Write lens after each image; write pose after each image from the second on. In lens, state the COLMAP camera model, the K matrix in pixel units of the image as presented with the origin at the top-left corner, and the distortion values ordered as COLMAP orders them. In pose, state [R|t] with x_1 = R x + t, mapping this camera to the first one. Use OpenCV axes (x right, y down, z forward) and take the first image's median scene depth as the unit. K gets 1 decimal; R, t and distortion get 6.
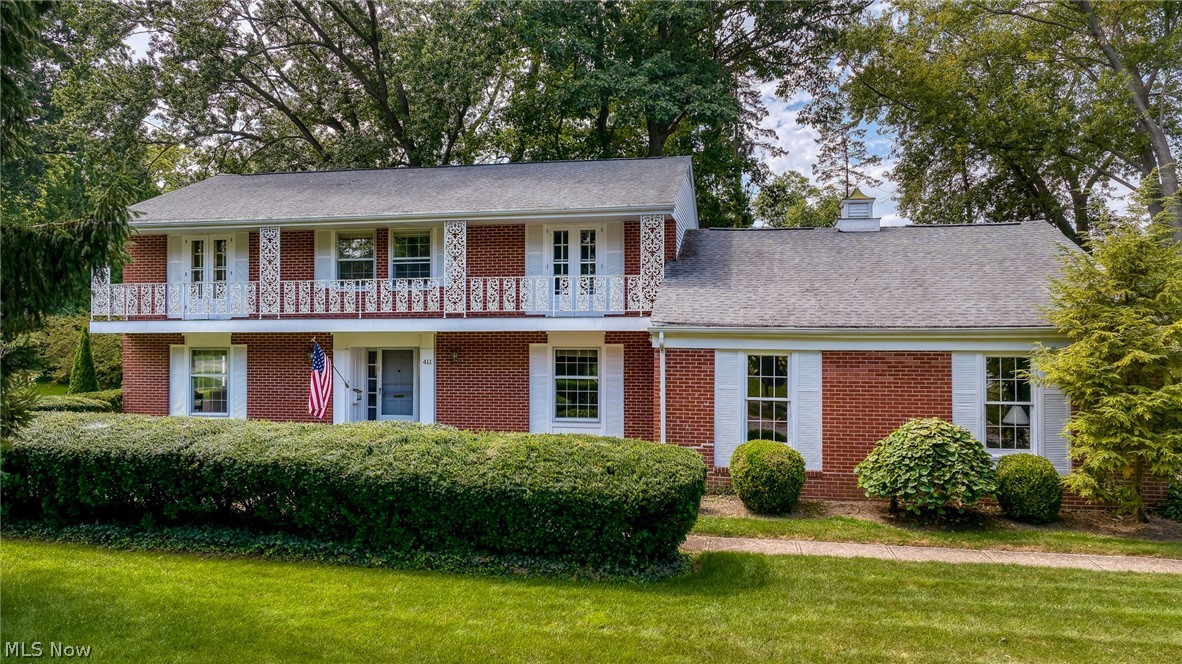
lens RADIAL K [[819.0, 0, 590.7], [0, 819.0, 329.8], [0, 0, 1]] dist [-0.021166, 0.017122]
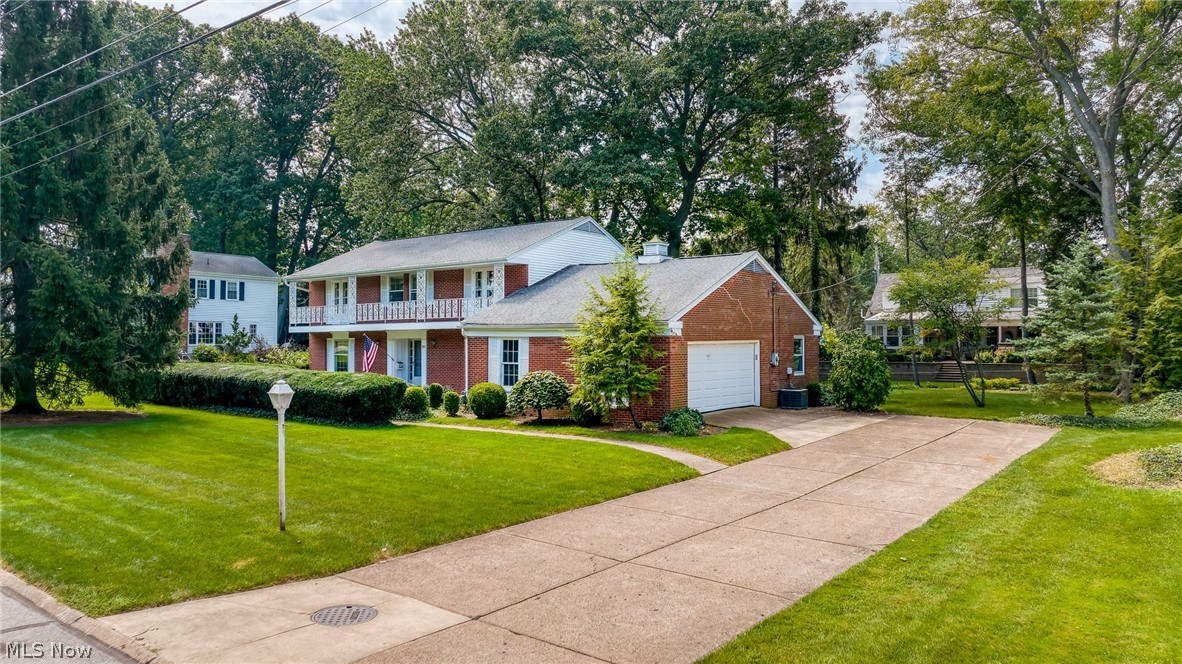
lens RADIAL K [[819.0, 0, 590.9], [0, 819.0, 334.2], [0, 0, 1]] dist [-0.021166, 0.017122]
pose [[0.897885, -0.005515, -0.440195, 0.901765], [0.004233, 0.999983, -0.003893, 0.019701], [0.440209, 0.001632, 0.897894, -0.446188]]
